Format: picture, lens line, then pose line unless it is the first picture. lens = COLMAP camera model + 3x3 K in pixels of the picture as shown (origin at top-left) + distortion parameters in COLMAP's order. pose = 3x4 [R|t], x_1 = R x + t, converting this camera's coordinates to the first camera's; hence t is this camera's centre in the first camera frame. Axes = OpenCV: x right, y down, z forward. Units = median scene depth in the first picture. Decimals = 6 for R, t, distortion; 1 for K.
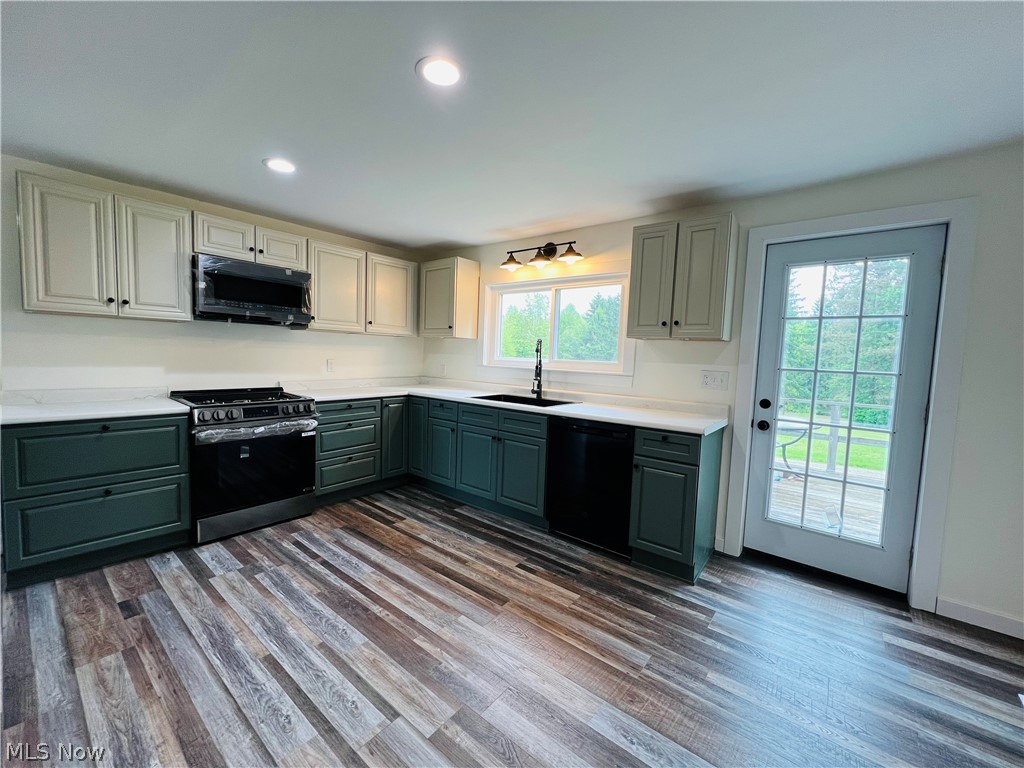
lens RADIAL K [[408.9, 0, 511.4], [0, 408.9, 382.0], [0, 0, 1]] dist [-0.000011, 0.000409]
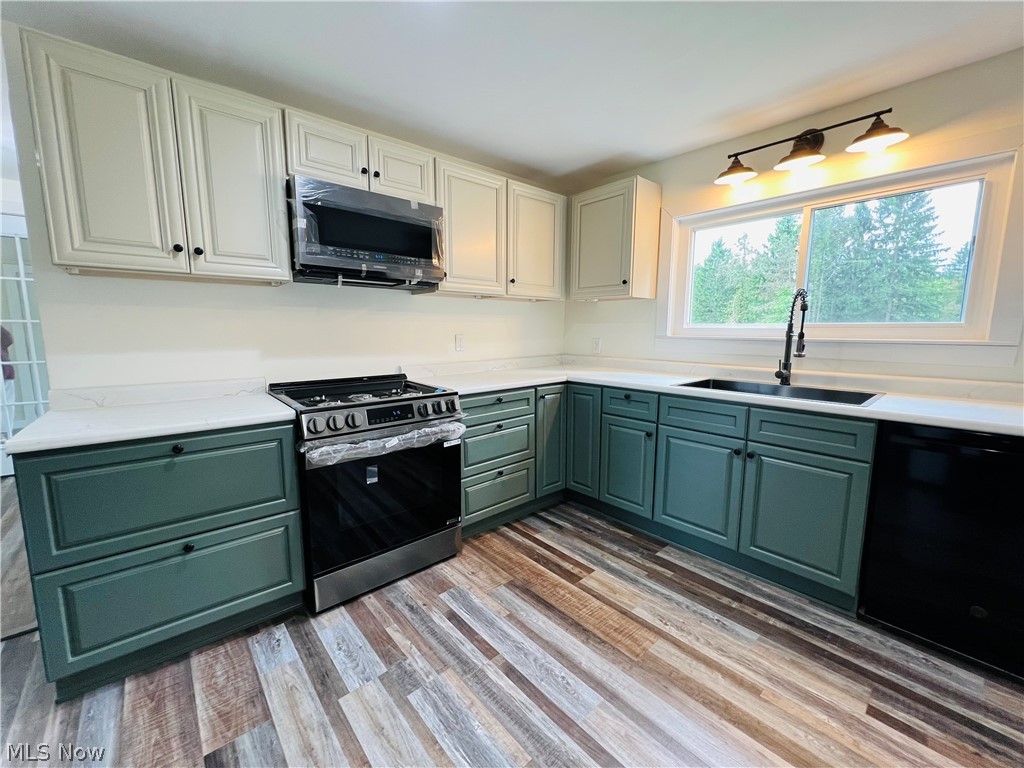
lens RADIAL K [[408.9, 0, 511.4], [0, 408.9, 382.0], [0, 0, 1]] dist [-0.000011, 0.000409]
pose [[0.985714, -0.011035, -0.168065, -0.316040], [0.020826, 0.998179, 0.056604, -0.012707], [0.167134, -0.059296, 0.984149, 0.393435]]
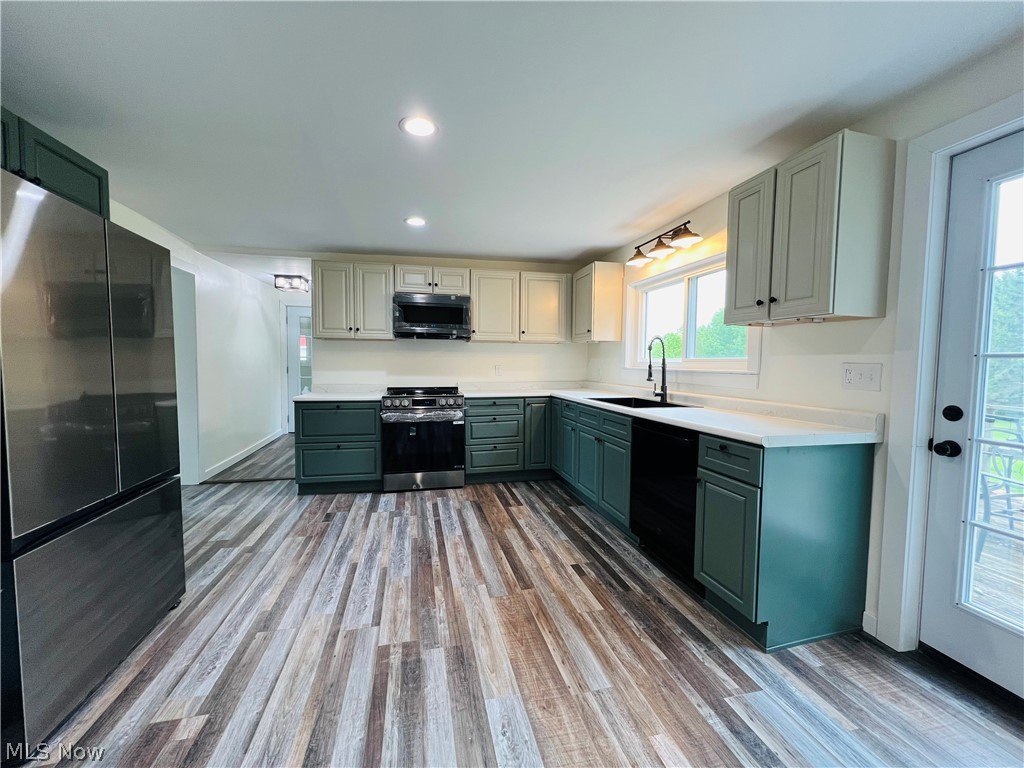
lens RADIAL K [[408.9, 0, 511.4], [0, 408.9, 382.0], [0, 0, 1]] dist [-0.000011, 0.000409]
pose [[0.791223, 0.000192, -0.611527, 0.455661], [-0.020657, 0.999438, -0.026414, 0.034921], [0.611178, 0.033532, 0.790782, 0.107269]]
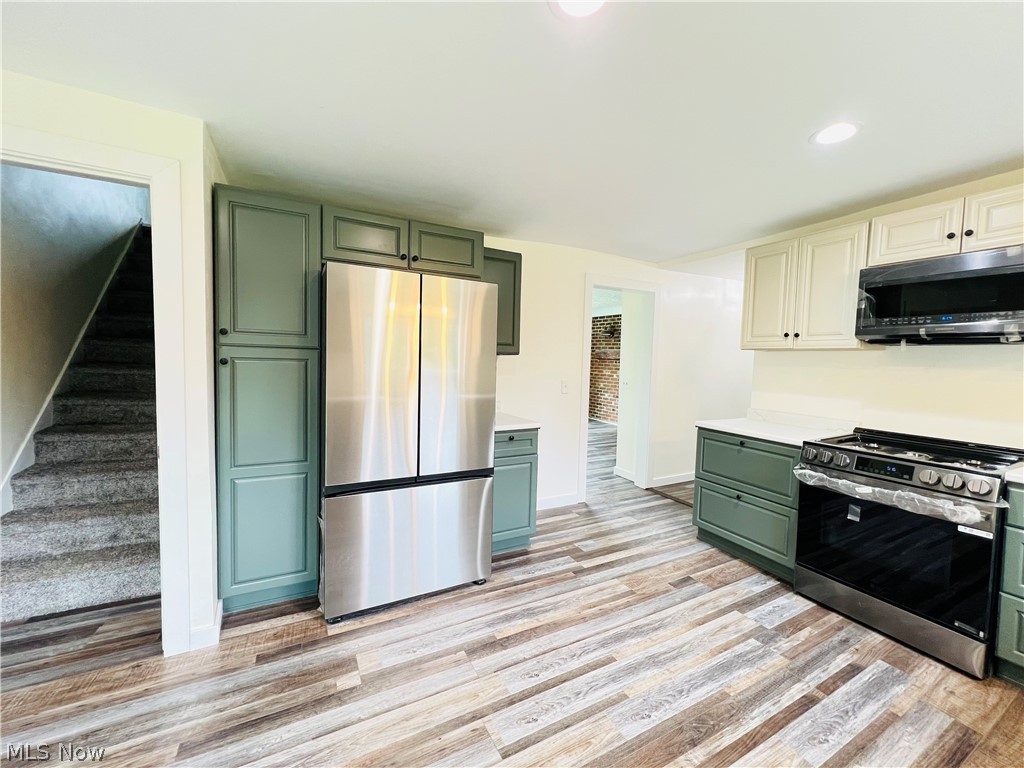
lens RADIAL K [[408.9, 0, 511.4], [0, 408.9, 382.0], [0, 0, 1]] dist [-0.000011, 0.000409]
pose [[-0.391187, 0.008346, -0.920273, 0.305930], [-0.100214, 0.993627, 0.051610, -0.049377], [0.914839, 0.112413, -0.387858, 0.683151]]
